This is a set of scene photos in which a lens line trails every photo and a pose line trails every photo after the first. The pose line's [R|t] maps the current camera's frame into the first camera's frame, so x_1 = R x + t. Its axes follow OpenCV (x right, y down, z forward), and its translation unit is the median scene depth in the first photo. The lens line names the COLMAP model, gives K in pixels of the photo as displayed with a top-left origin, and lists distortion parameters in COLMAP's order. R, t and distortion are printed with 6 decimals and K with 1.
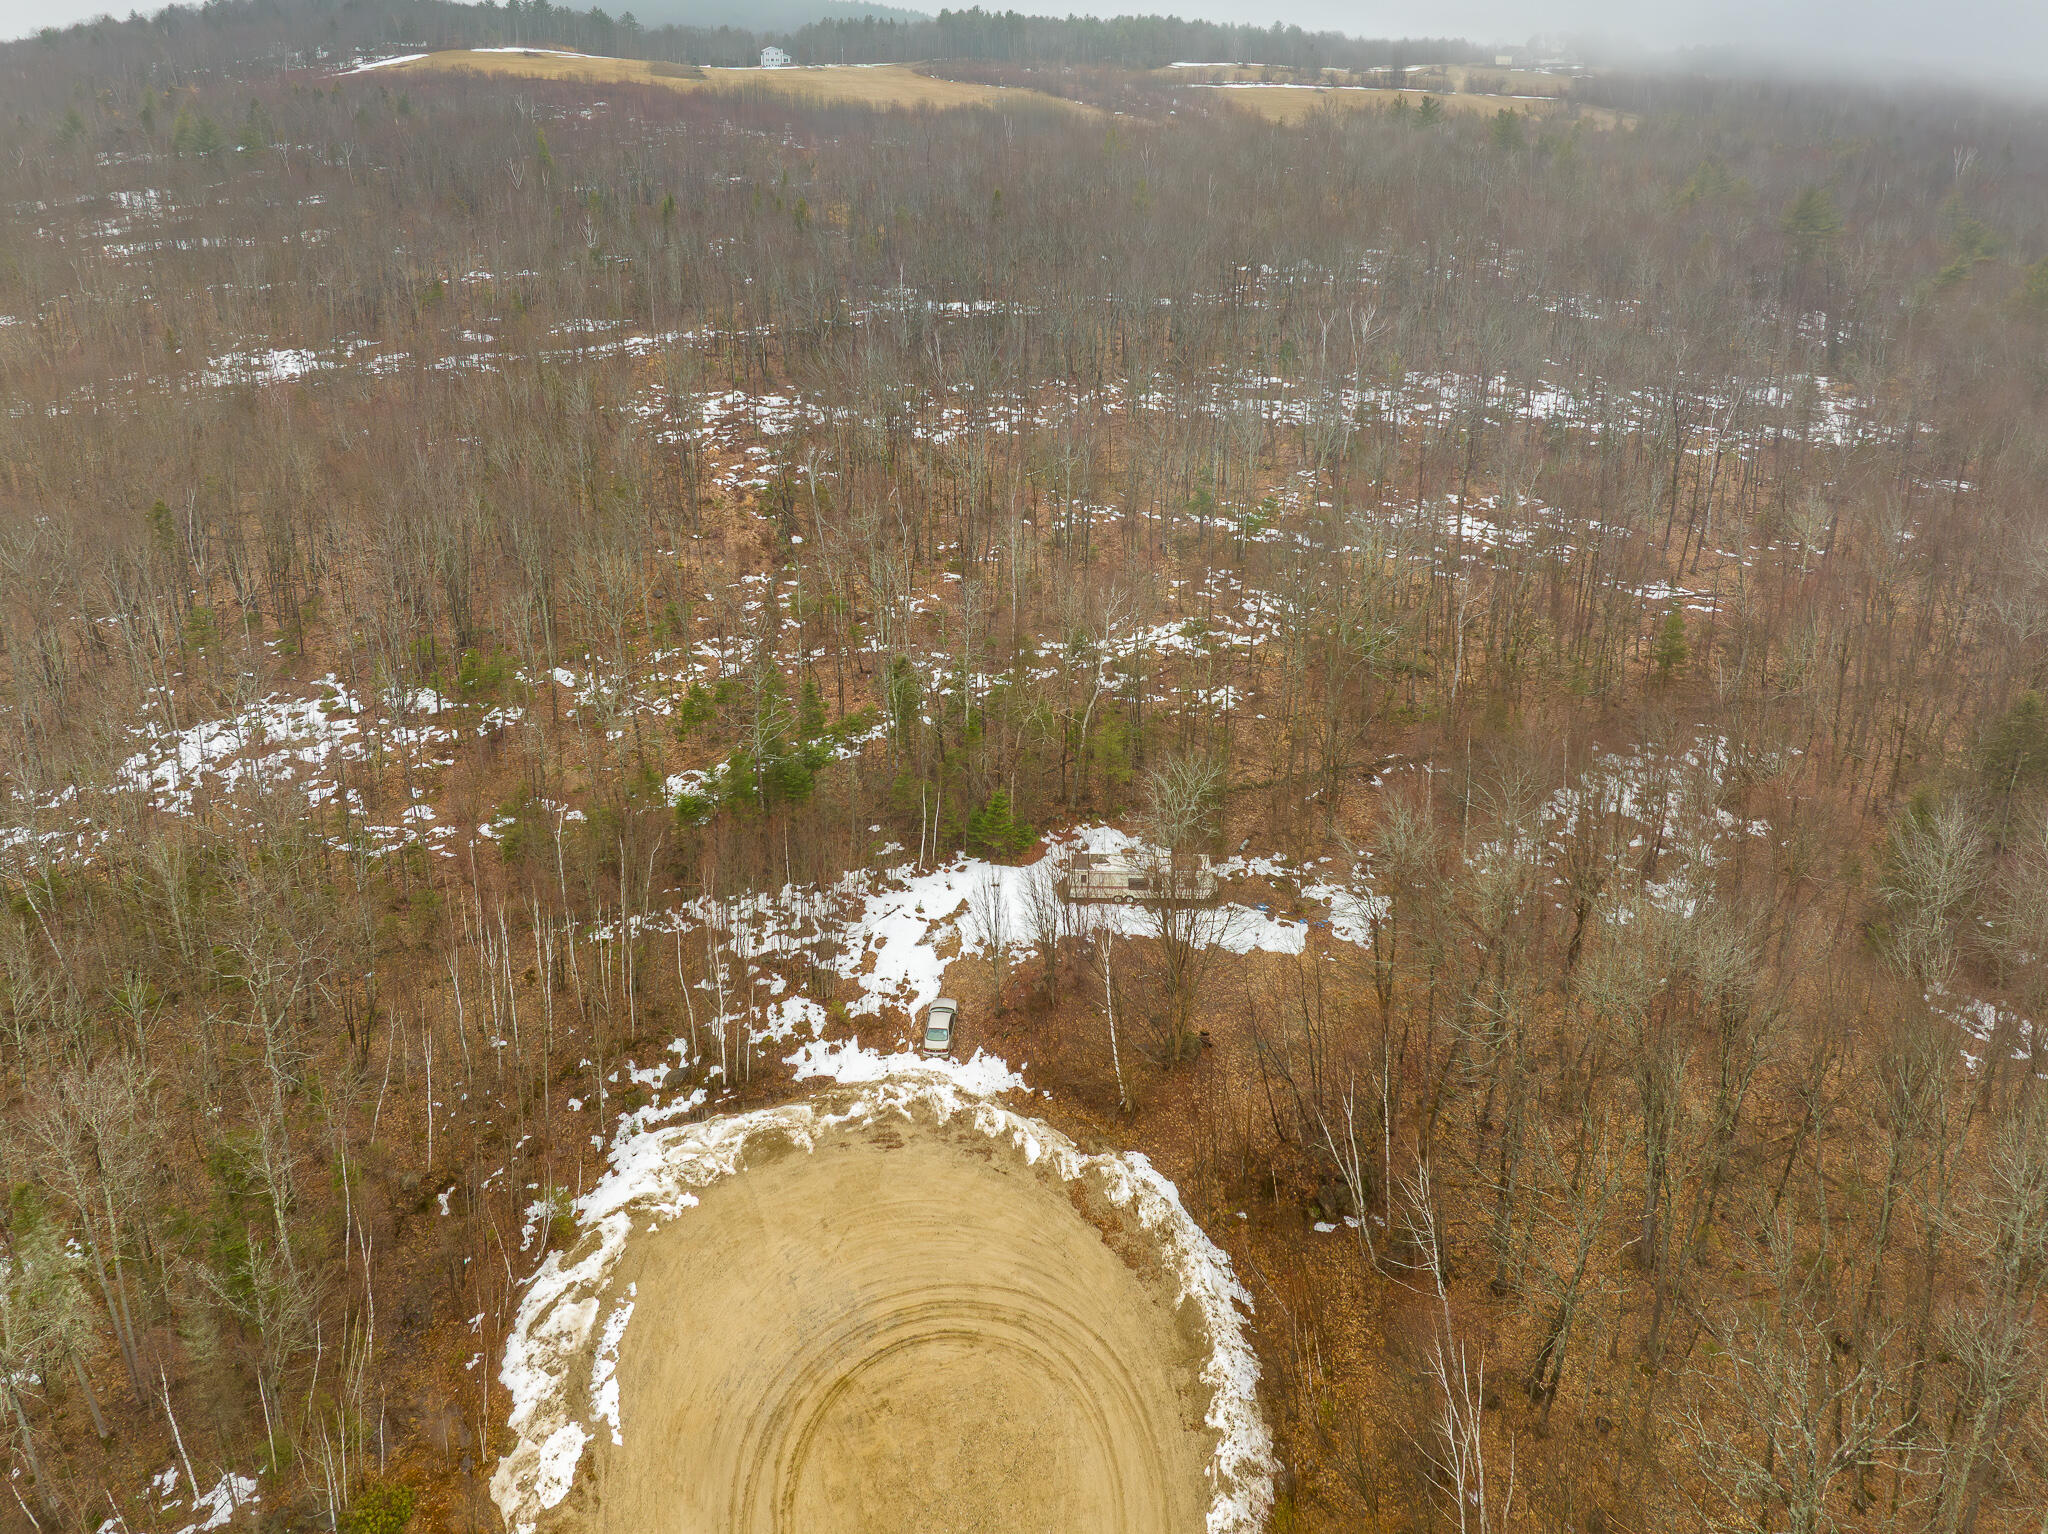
lens RADIAL K [[1451.8, 0, 1024.0], [0, 1451.8, 767.0], [0, 0, 1]] dist [-0.030953, -0.003588]
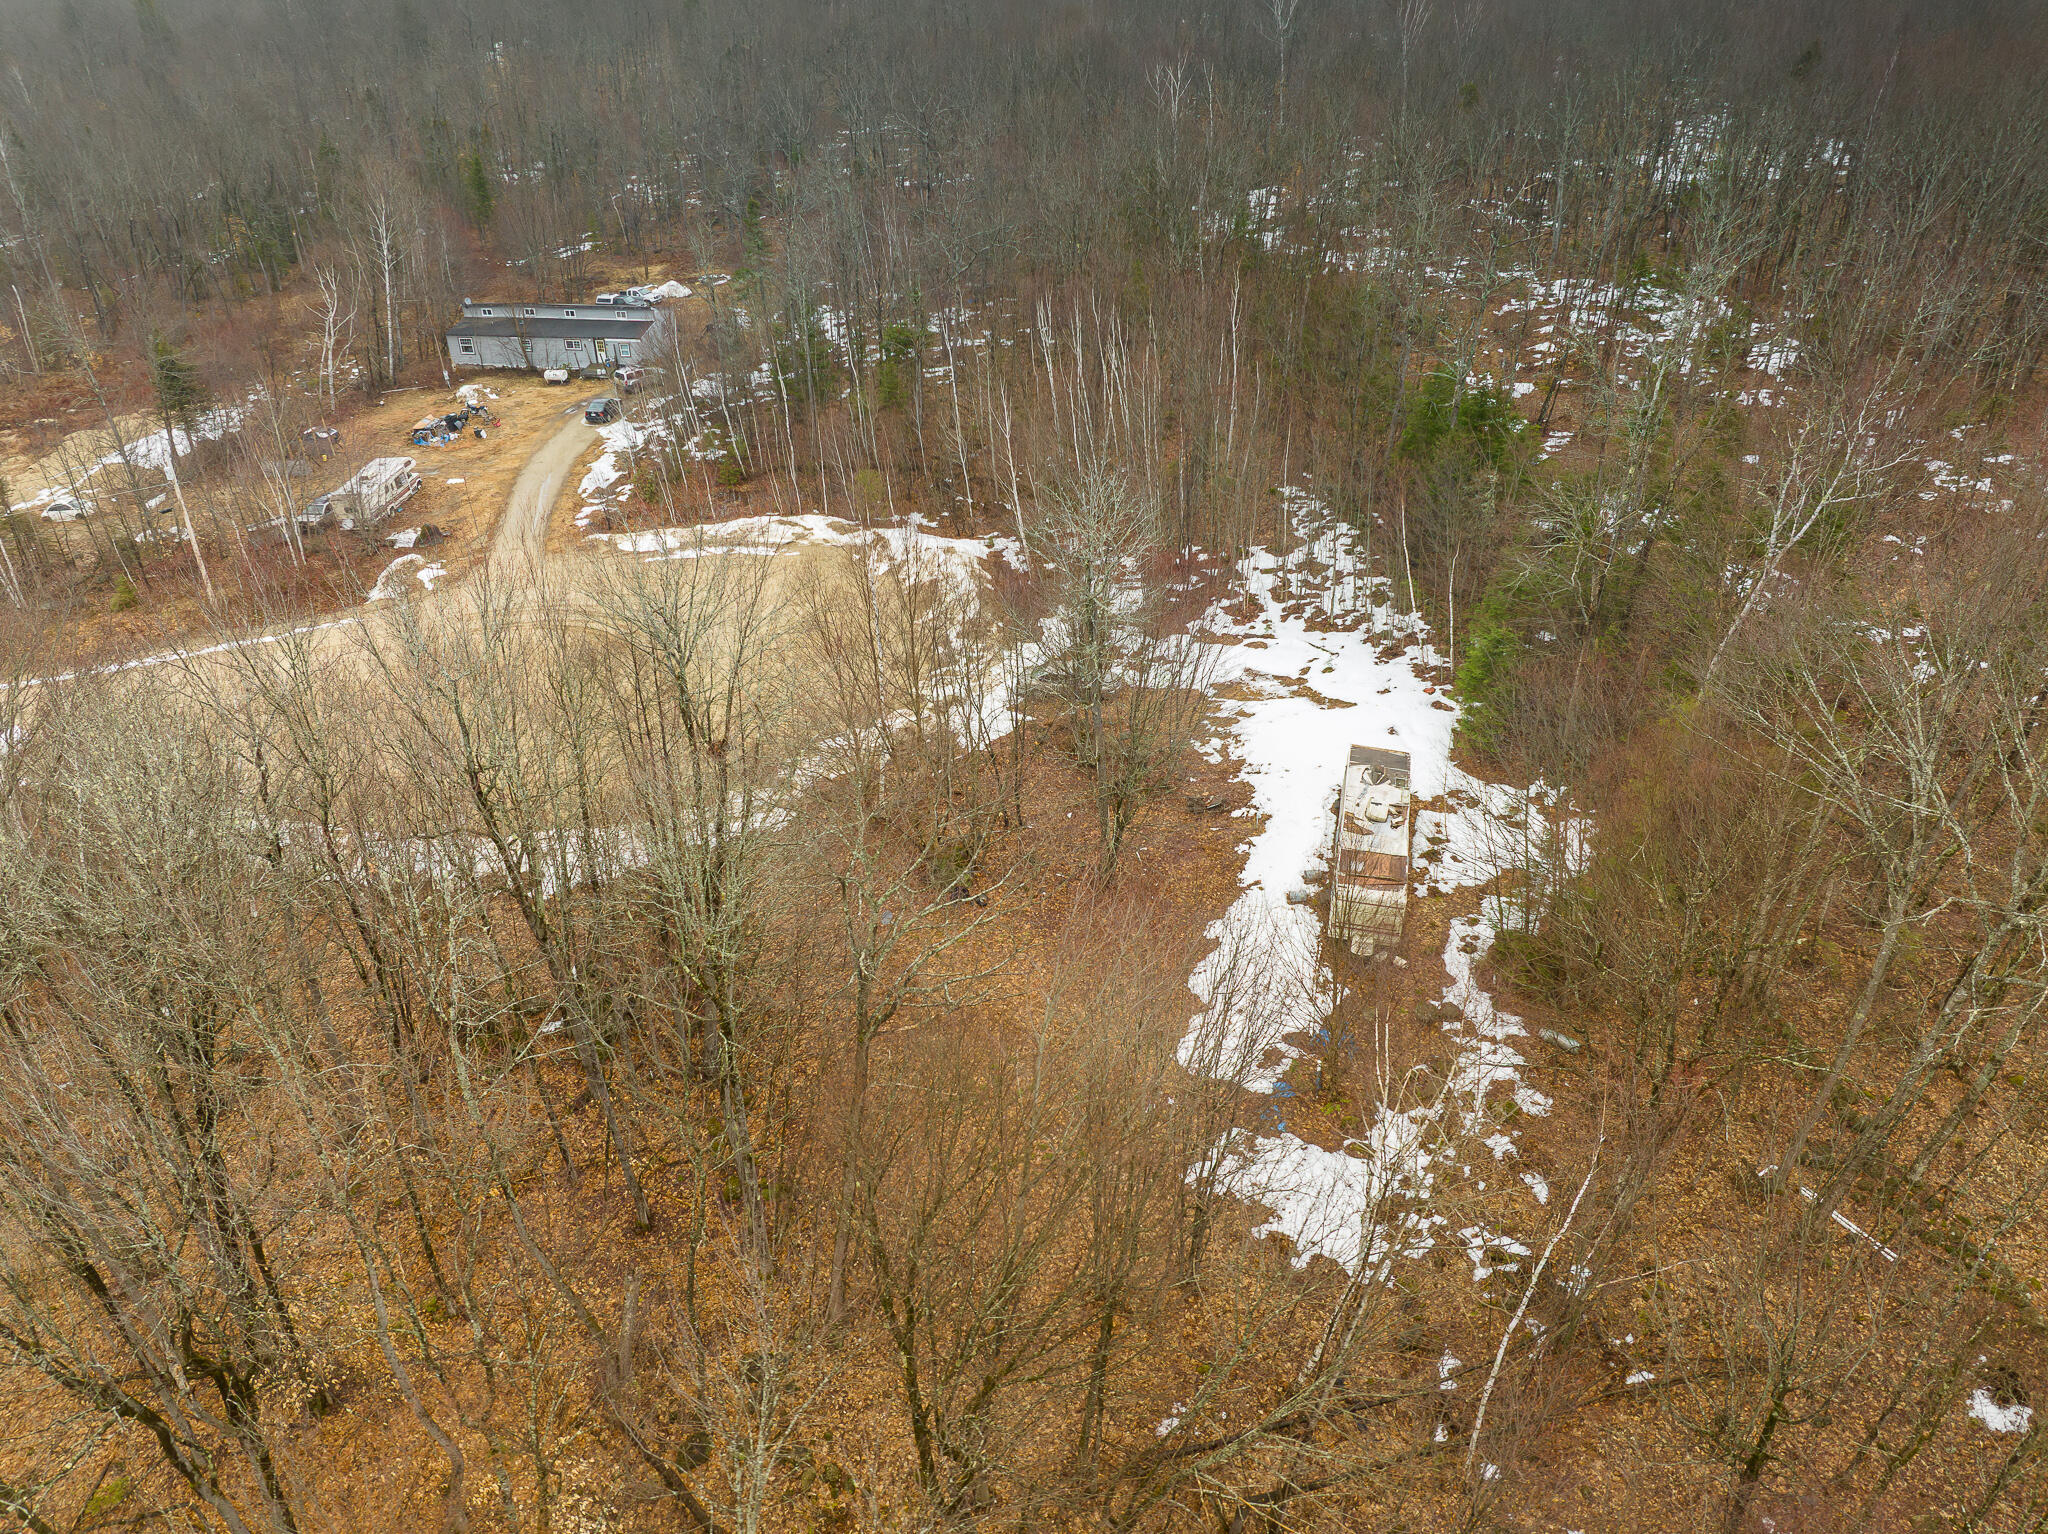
lens RADIAL K [[1364.2, 0, 1053.3], [0, 1364.2, 766.4], [0, 0, 1]] dist [-0.019880, -0.001214]
pose [[-0.175029, 0.571718, -0.801563, 0.581779], [-0.441355, 0.682187, 0.582946, -0.223200], [0.880097, 0.455807, 0.132928, 0.955846]]
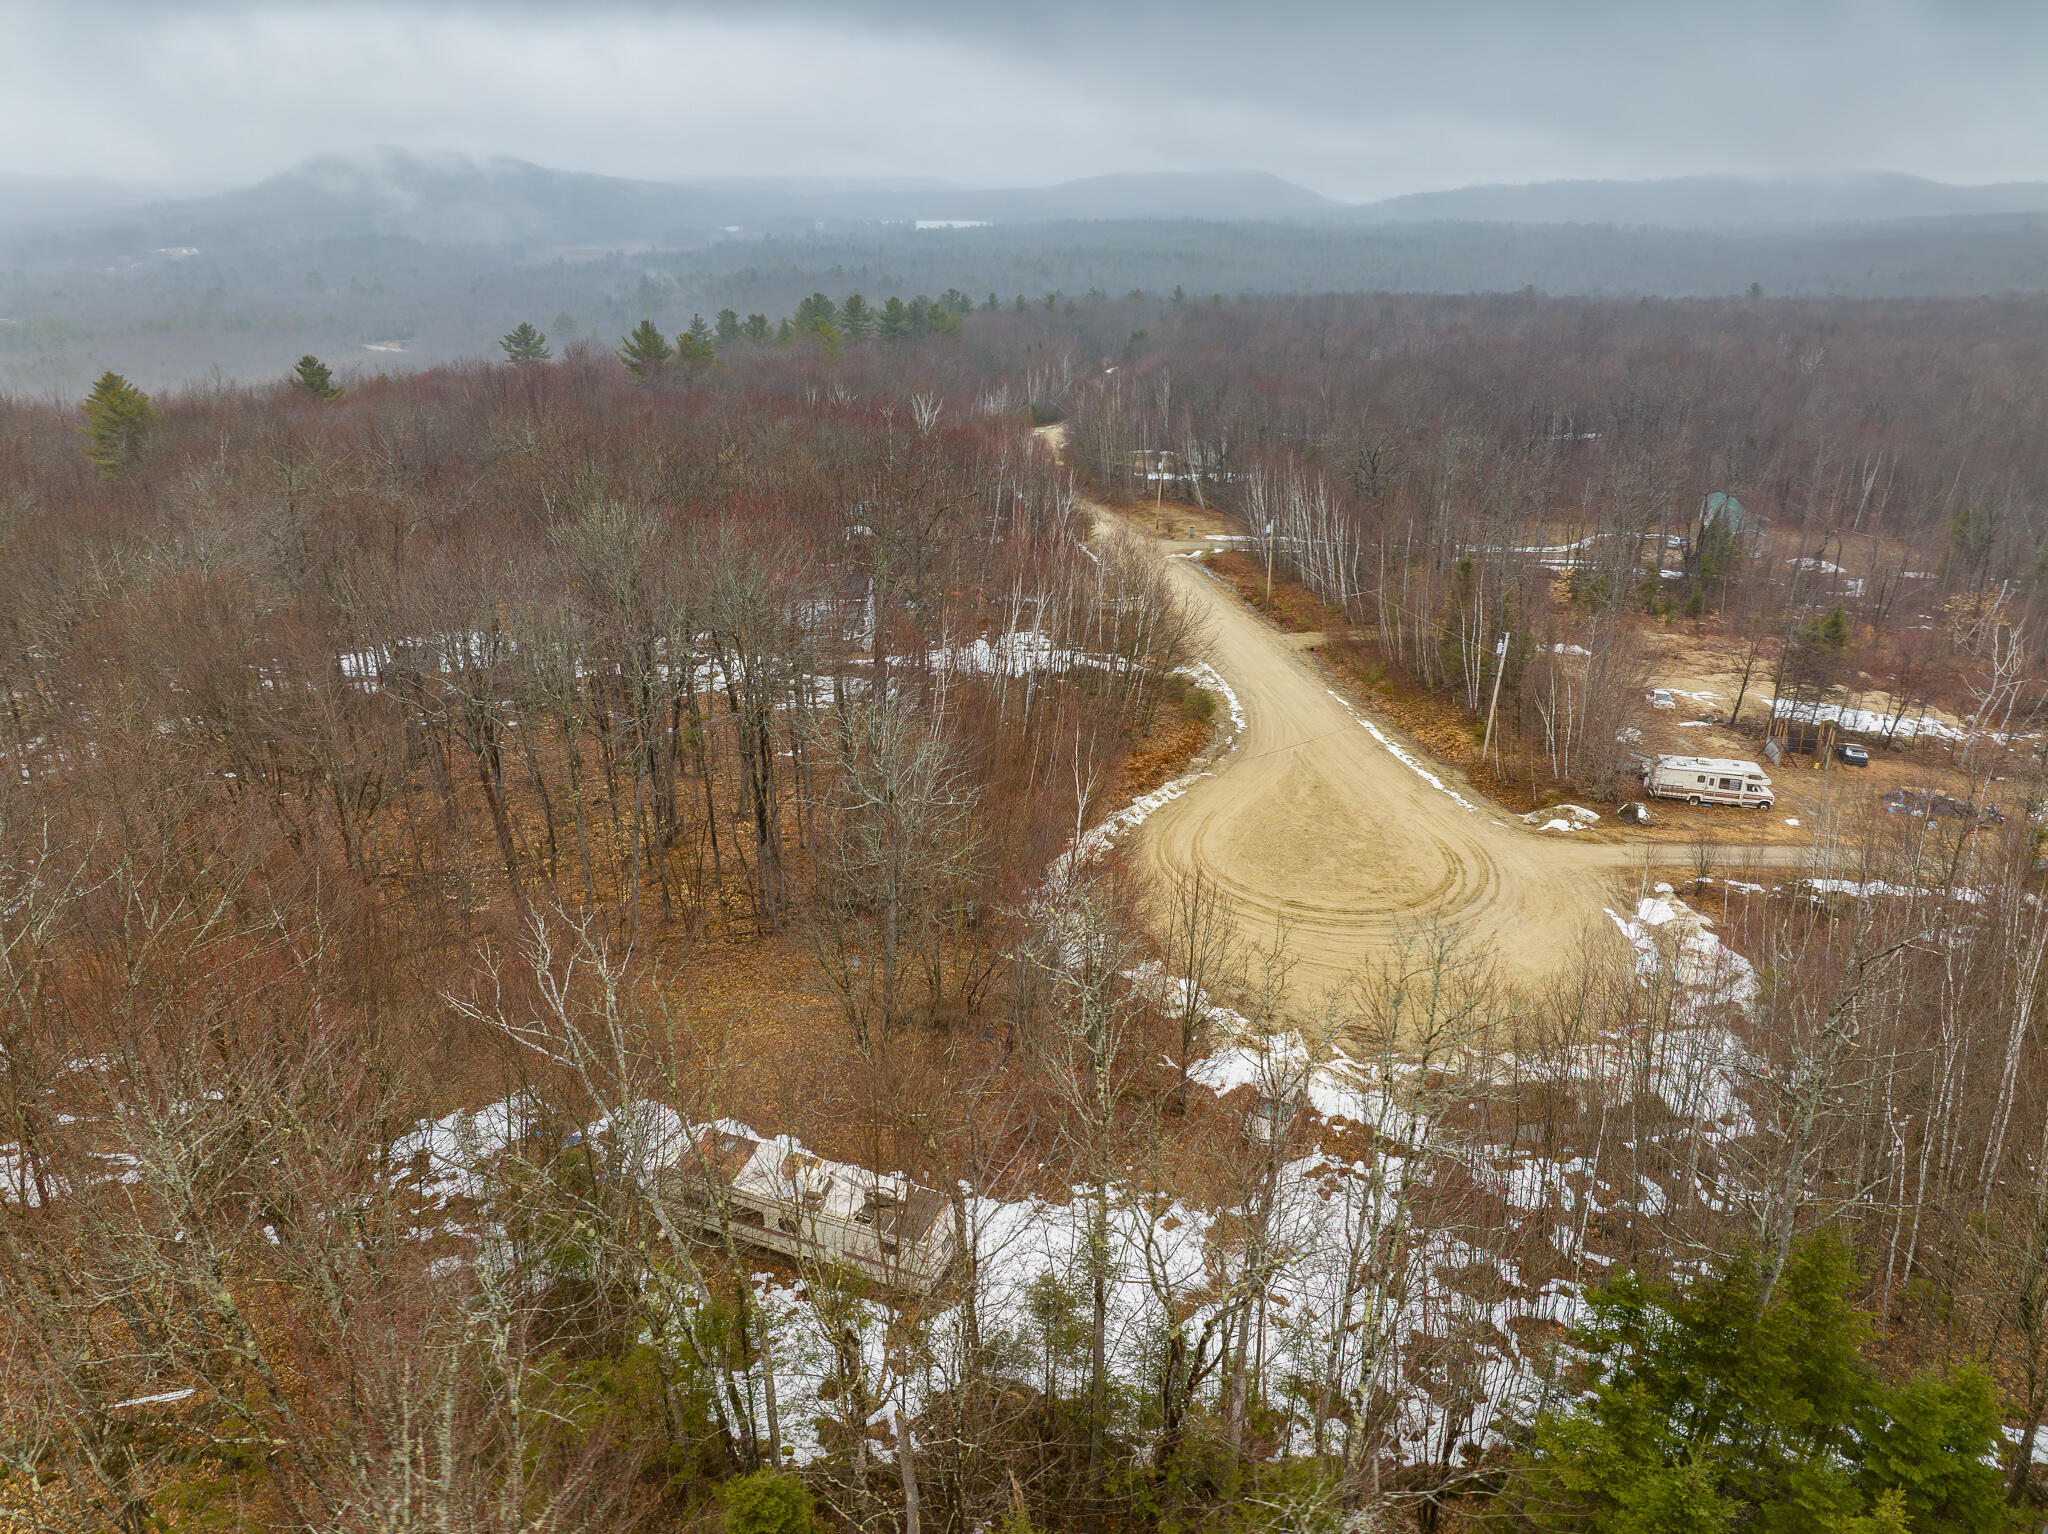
lens RADIAL K [[1490.4, 0, 990.6], [0, 1490.4, 766.9], [0, 0, 1]] dist [-0.036922, -0.004359]
pose [[-0.944557, -0.120590, 0.305400, -0.124158], [0.148373, 0.672979, 0.724627, -0.422624], [-0.292911, 0.729765, -0.617775, 1.382032]]
